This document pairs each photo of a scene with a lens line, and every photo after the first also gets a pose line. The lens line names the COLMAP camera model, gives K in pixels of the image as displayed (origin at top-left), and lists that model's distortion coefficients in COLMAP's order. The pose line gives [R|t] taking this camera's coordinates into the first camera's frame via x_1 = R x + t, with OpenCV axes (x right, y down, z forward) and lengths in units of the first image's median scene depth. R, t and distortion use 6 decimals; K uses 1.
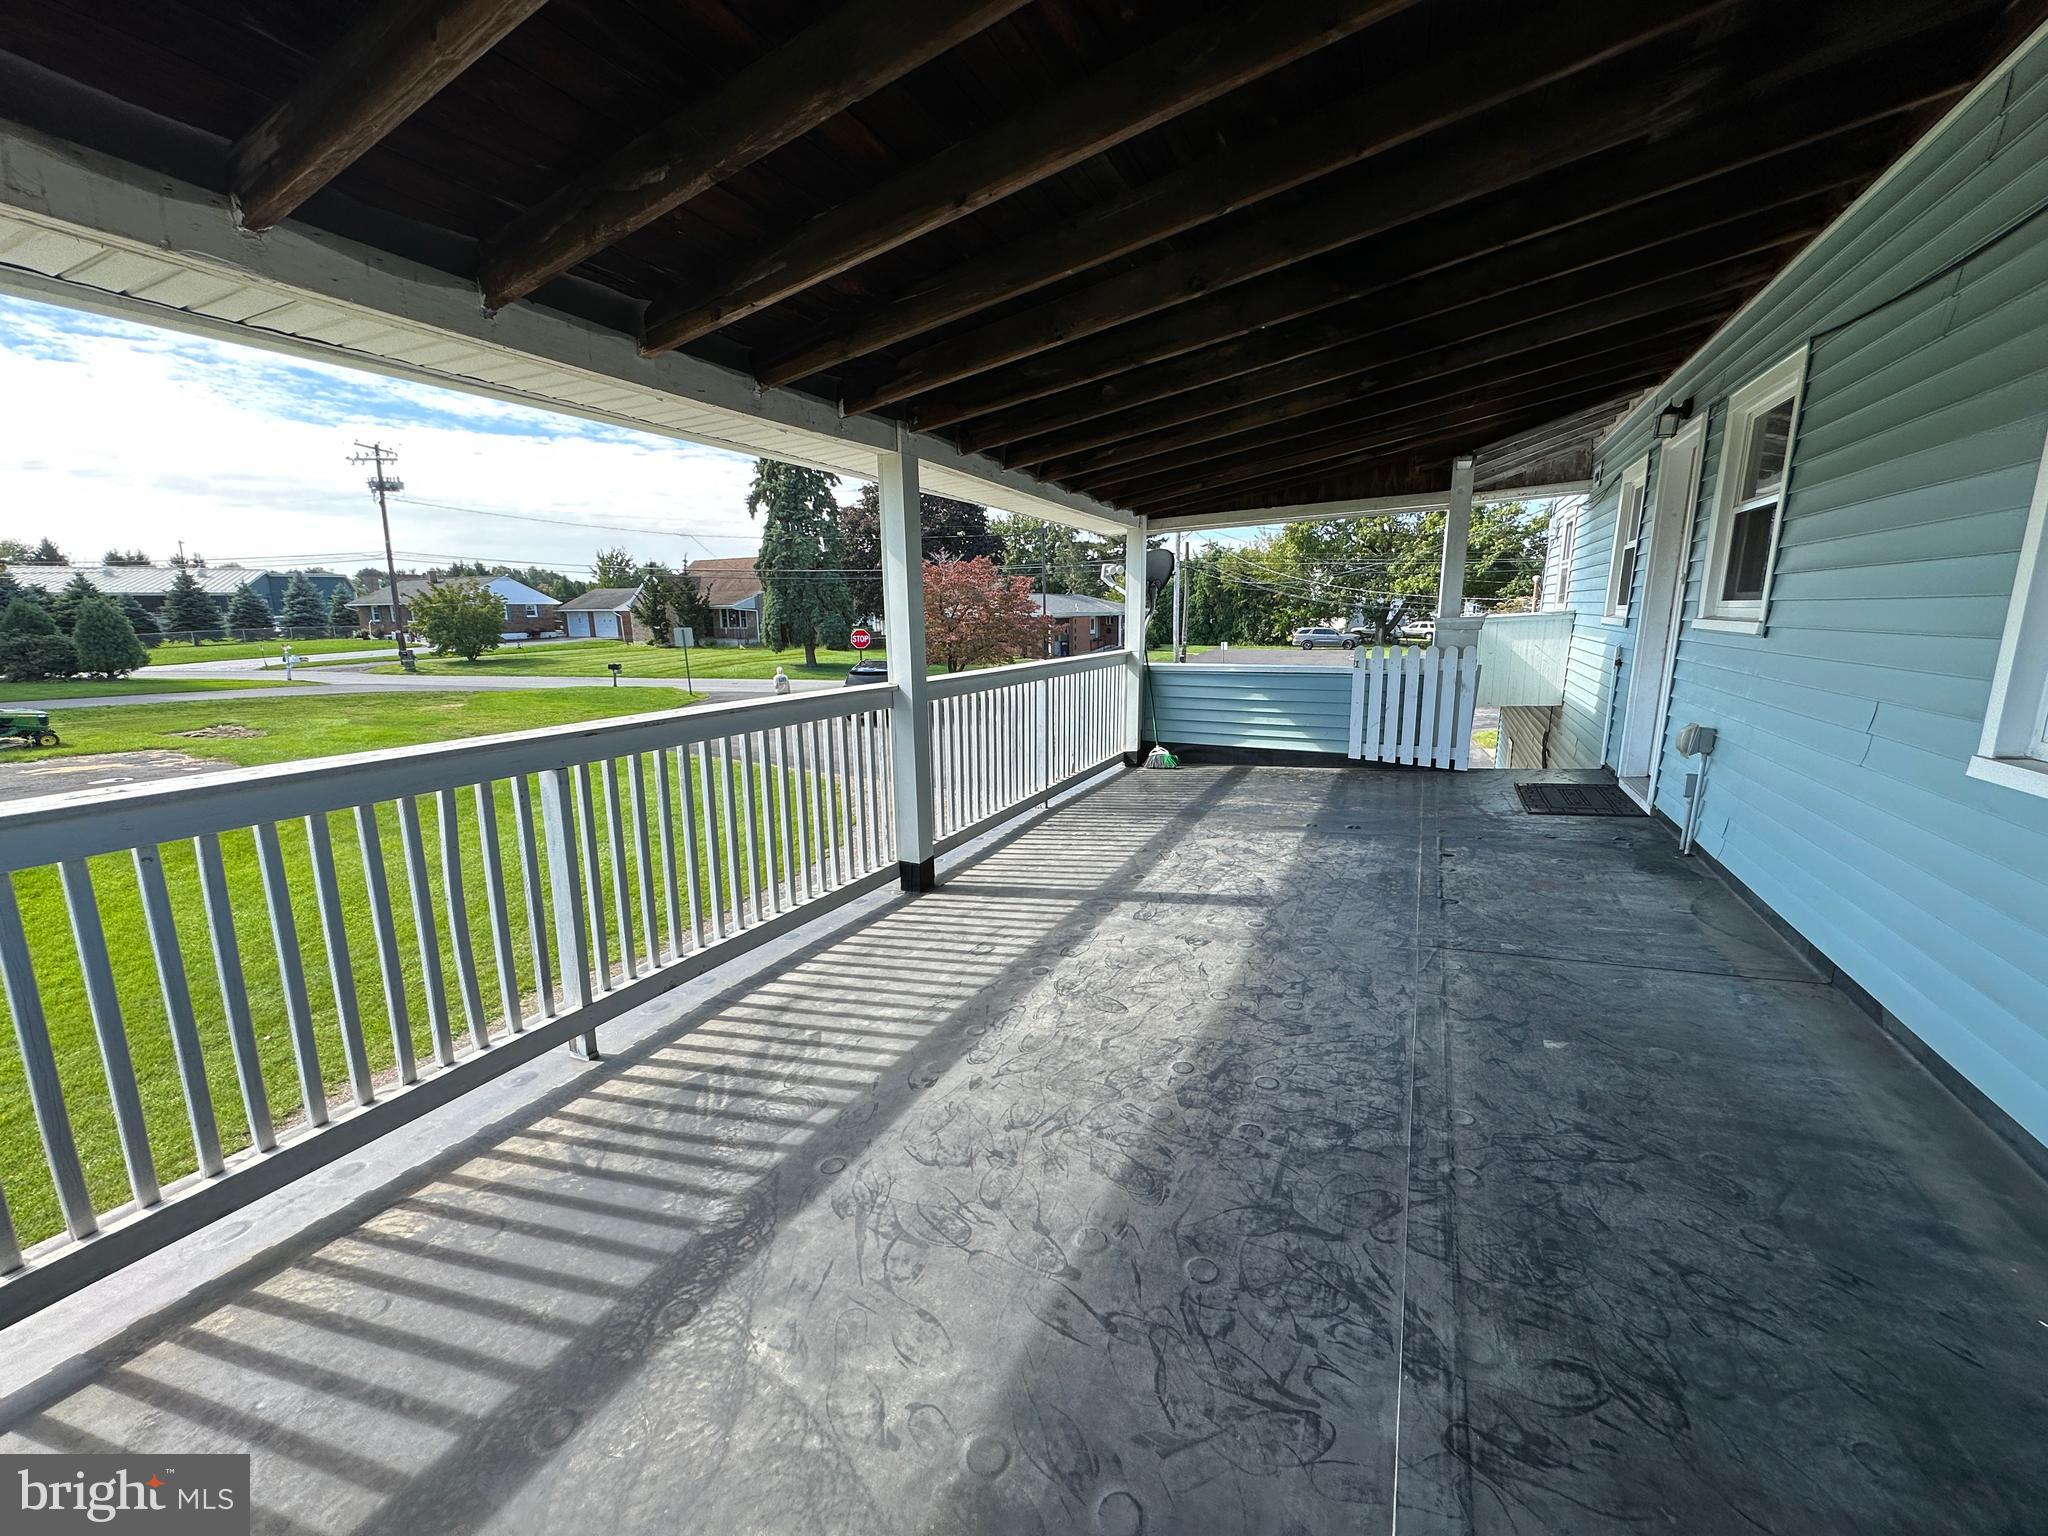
lens RADIAL K [[822.3, 0, 1026.2], [0, 822.3, 766.4], [0, 0, 1]] dist [-0.002781, 0.000474]
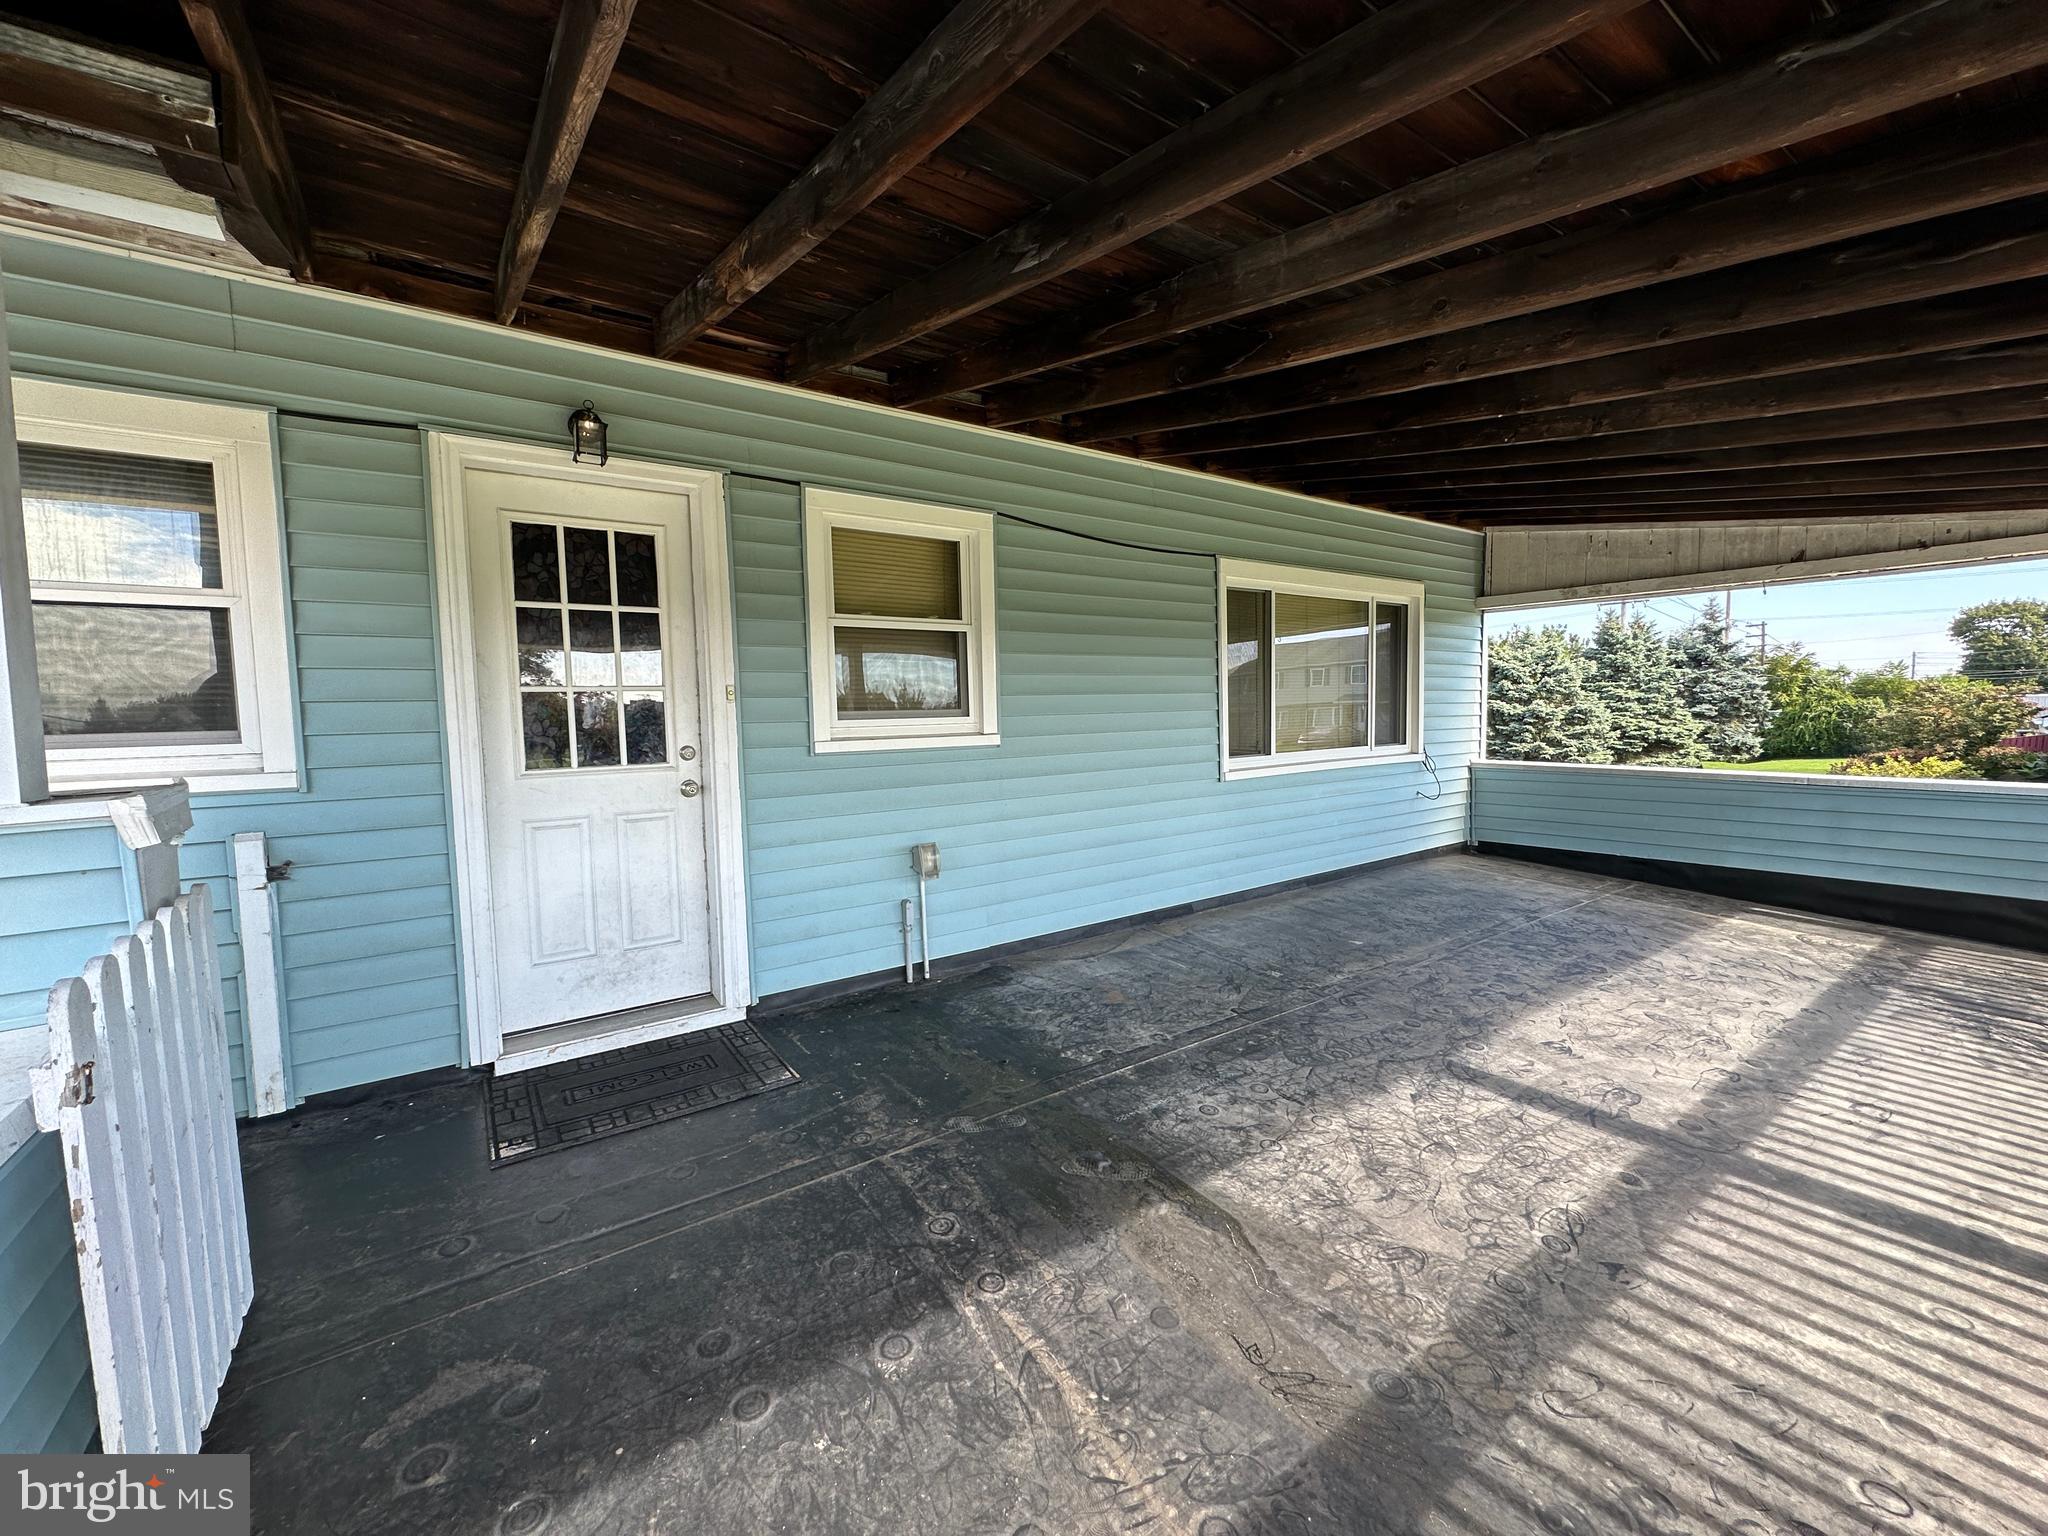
lens RADIAL K [[822.3, 0, 1021.5], [0, 822.3, 770.1], [0, 0, 1]] dist [-0.002781, 0.000474]
pose [[-0.874161, -0.001489, 0.485634, 0.257130], [0.124619, 0.965823, 0.227281, -0.348219], [-0.469375, 0.259200, -0.844099, 1.784693]]
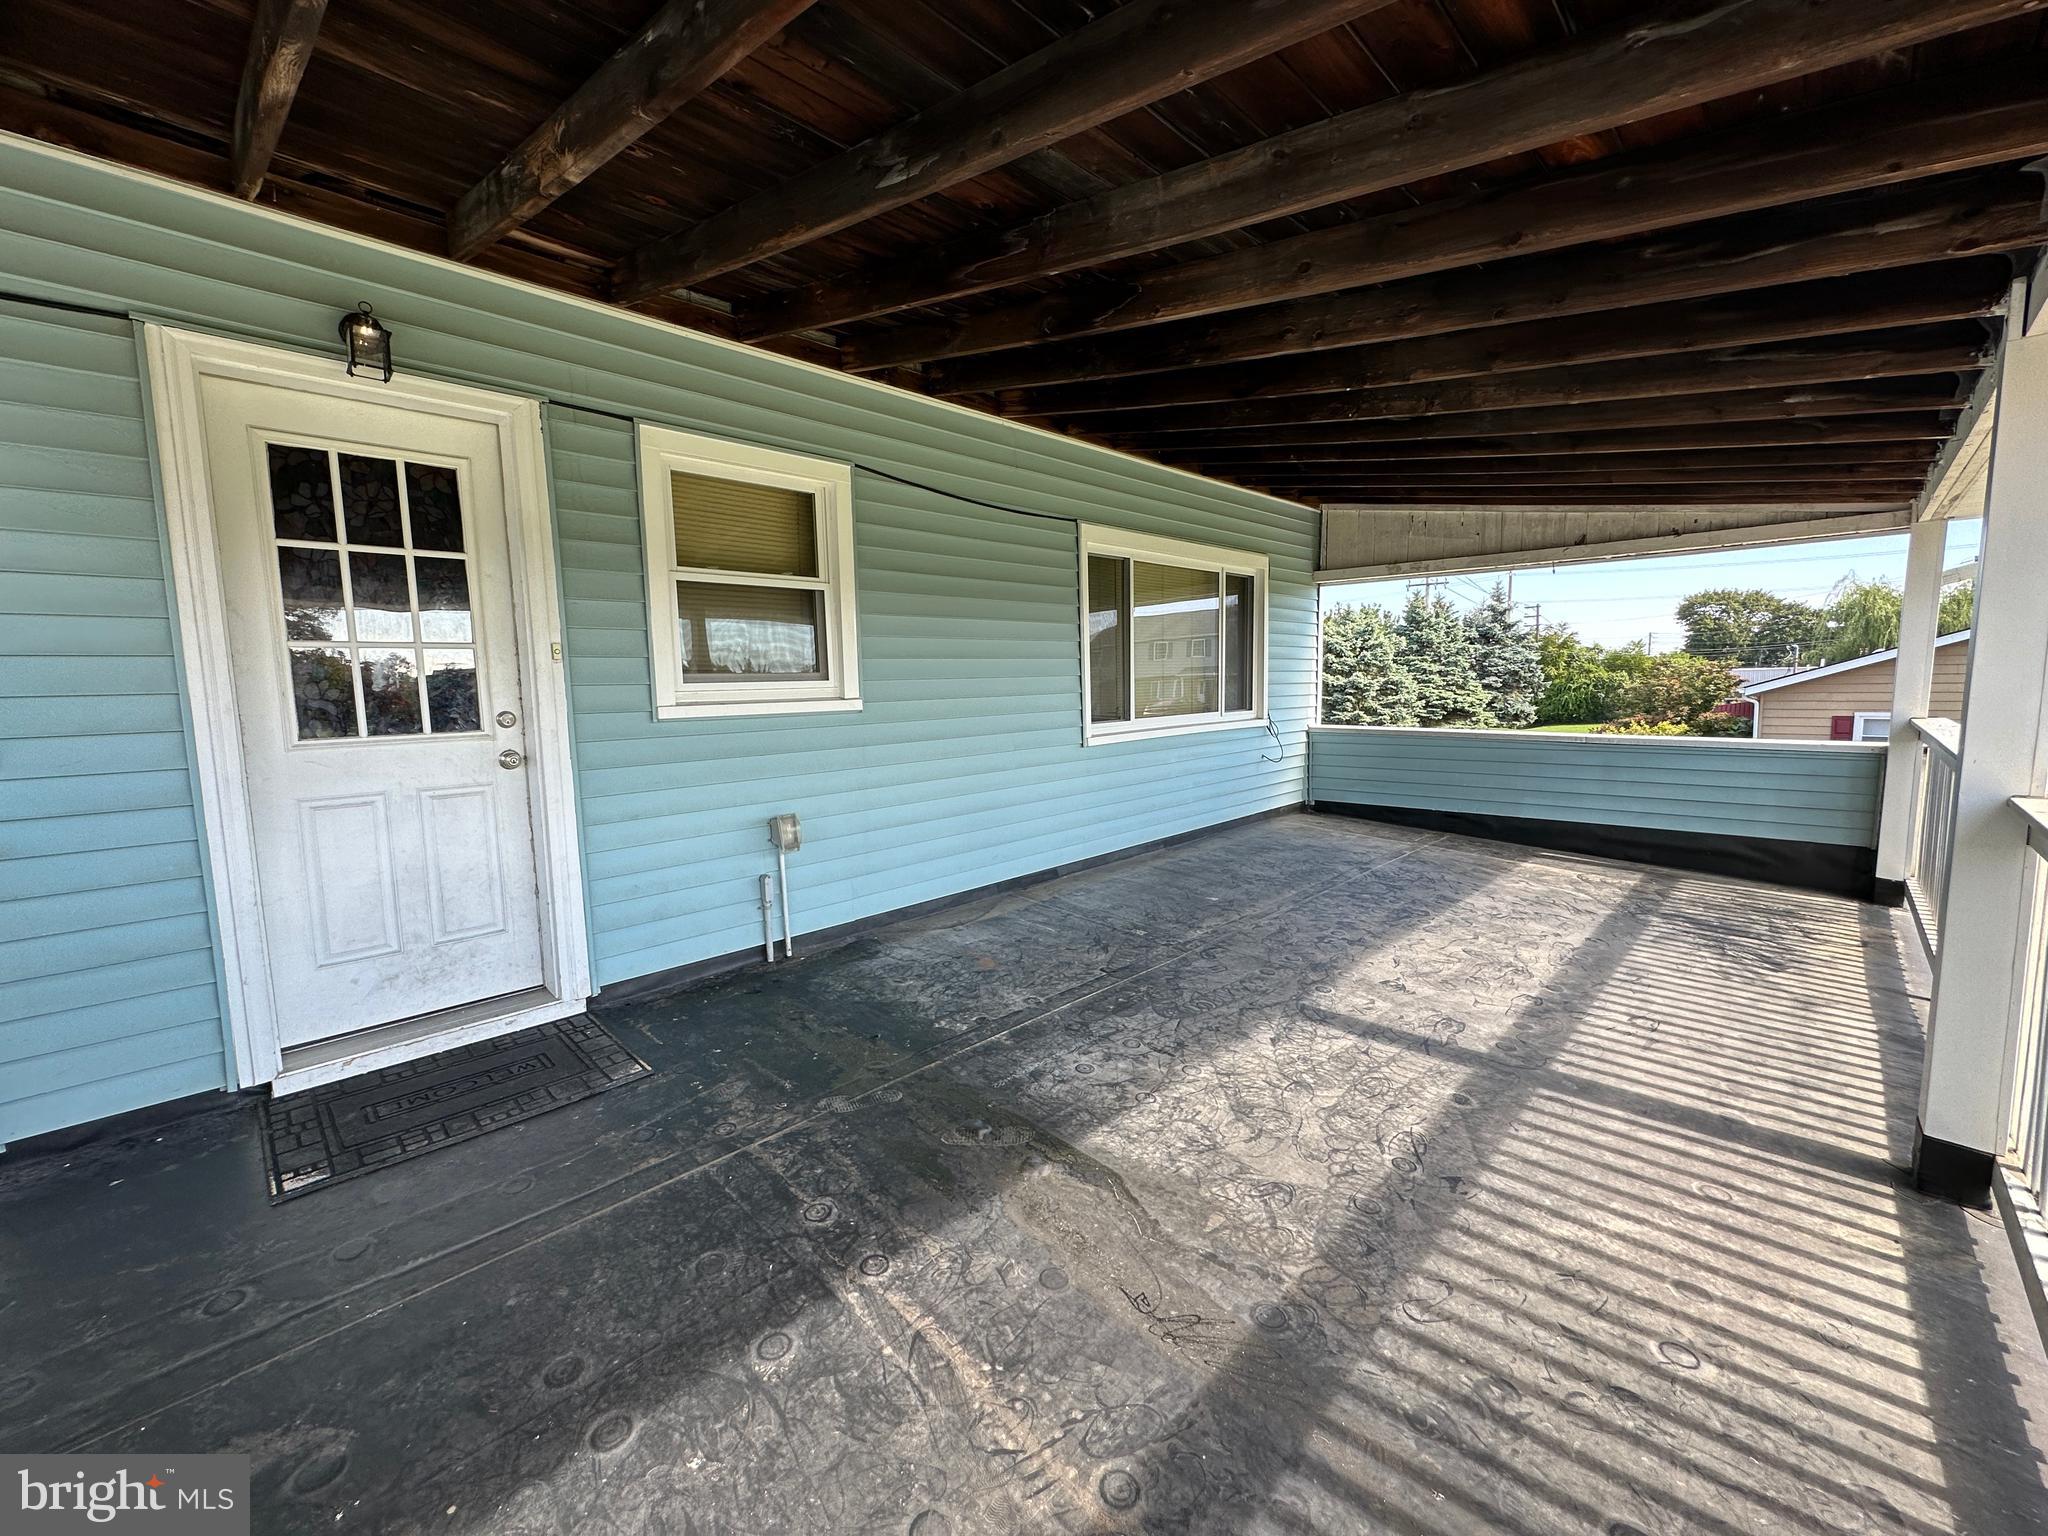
lens RADIAL K [[822.3, 0, 1023.3], [0, 822.3, 769.6], [0, 0, 1]] dist [-0.002781, 0.000474]
pose [[-0.946209, -0.000993, 0.323555, 0.279407], [0.094251, 0.955782, 0.278562, -0.336249], [-0.309525, 0.294073, -0.904276, 1.772782]]
